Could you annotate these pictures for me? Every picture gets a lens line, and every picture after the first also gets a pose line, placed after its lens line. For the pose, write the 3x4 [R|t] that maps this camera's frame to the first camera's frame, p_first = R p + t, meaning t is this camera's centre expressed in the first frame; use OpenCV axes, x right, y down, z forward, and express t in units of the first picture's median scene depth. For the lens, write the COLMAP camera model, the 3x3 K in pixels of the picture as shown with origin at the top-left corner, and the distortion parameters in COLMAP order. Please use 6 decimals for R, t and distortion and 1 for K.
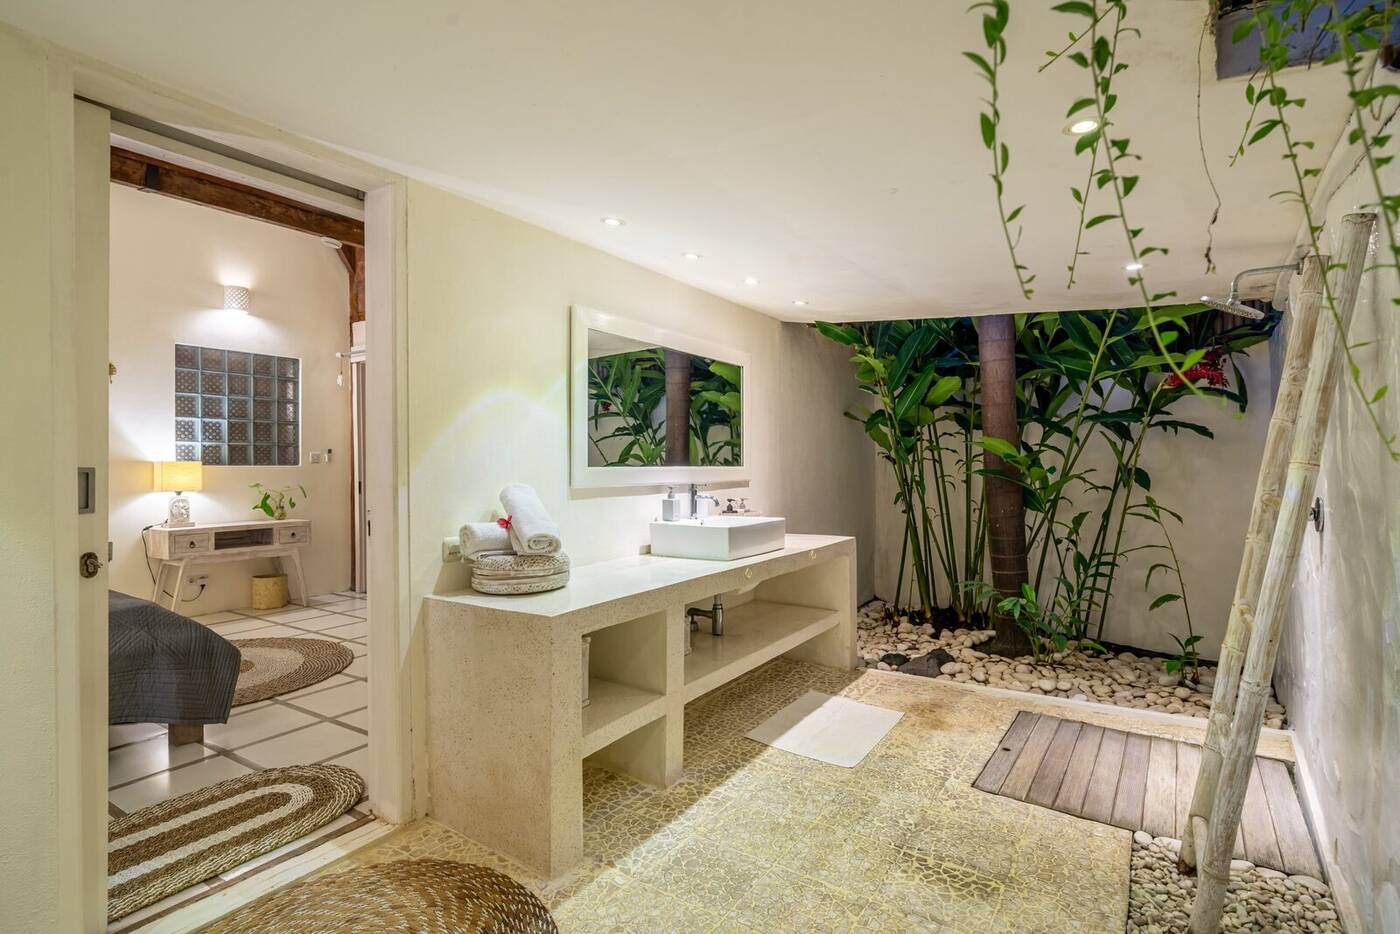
lens RADIAL K [[689.2, 0, 701.7], [0, 689.2, 462.2], [0, 0, 1]] dist [-0.001994, -0.001524]
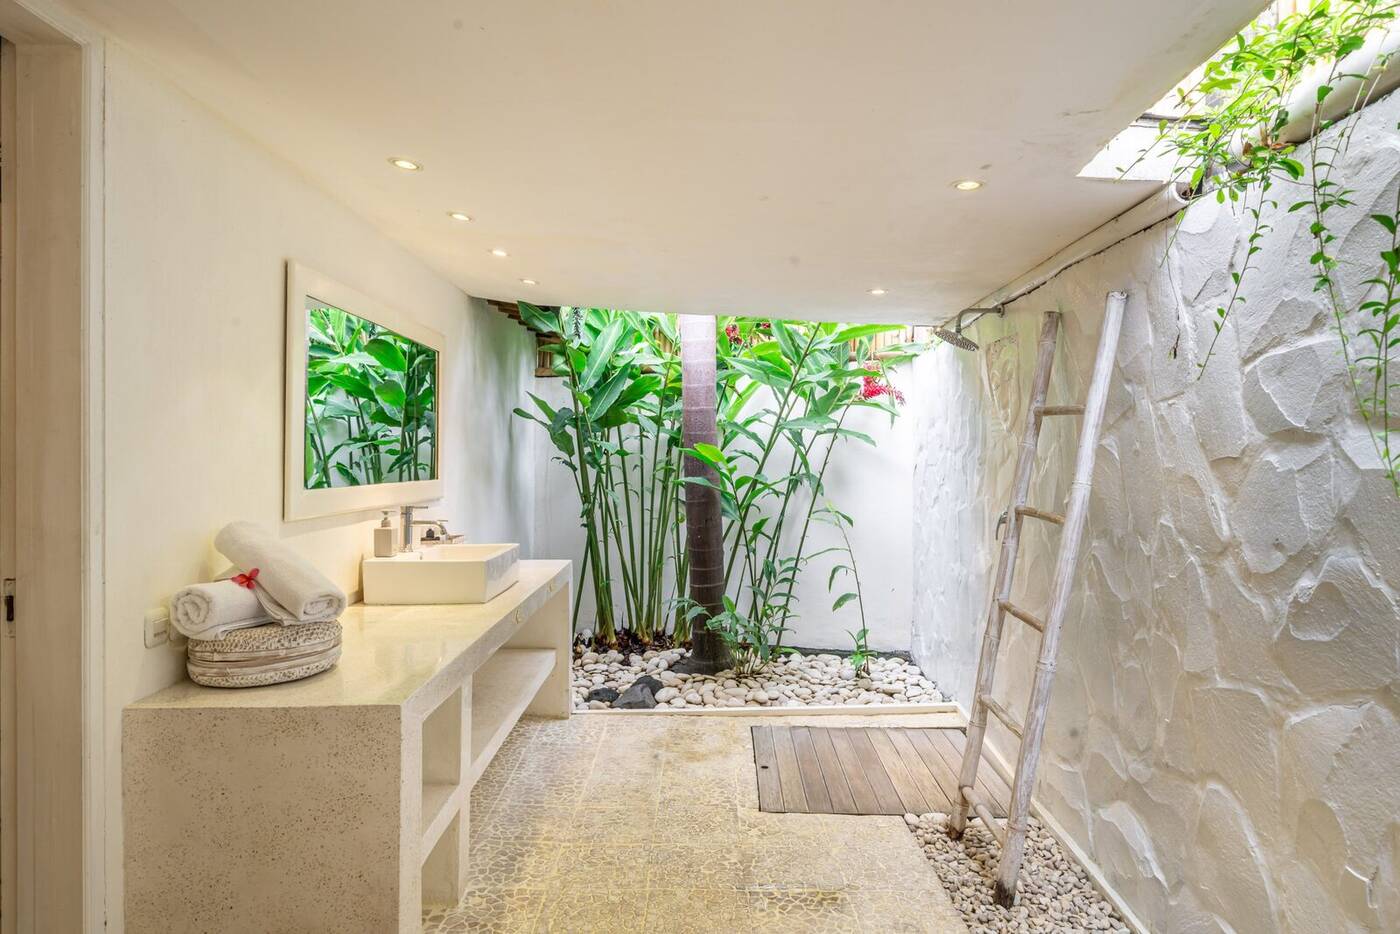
lens RADIAL K [[842.4, 0, 701.1], [0, 842.4, 462.6], [0, 0, 1]] dist [-0.001917, -0.001429]
pose [[0.835996, -0.006657, 0.548695, -0.223955], [0.002995, 0.999967, 0.007568, -0.019985], [-0.548727, -0.004683, 0.835989, 0.038346]]
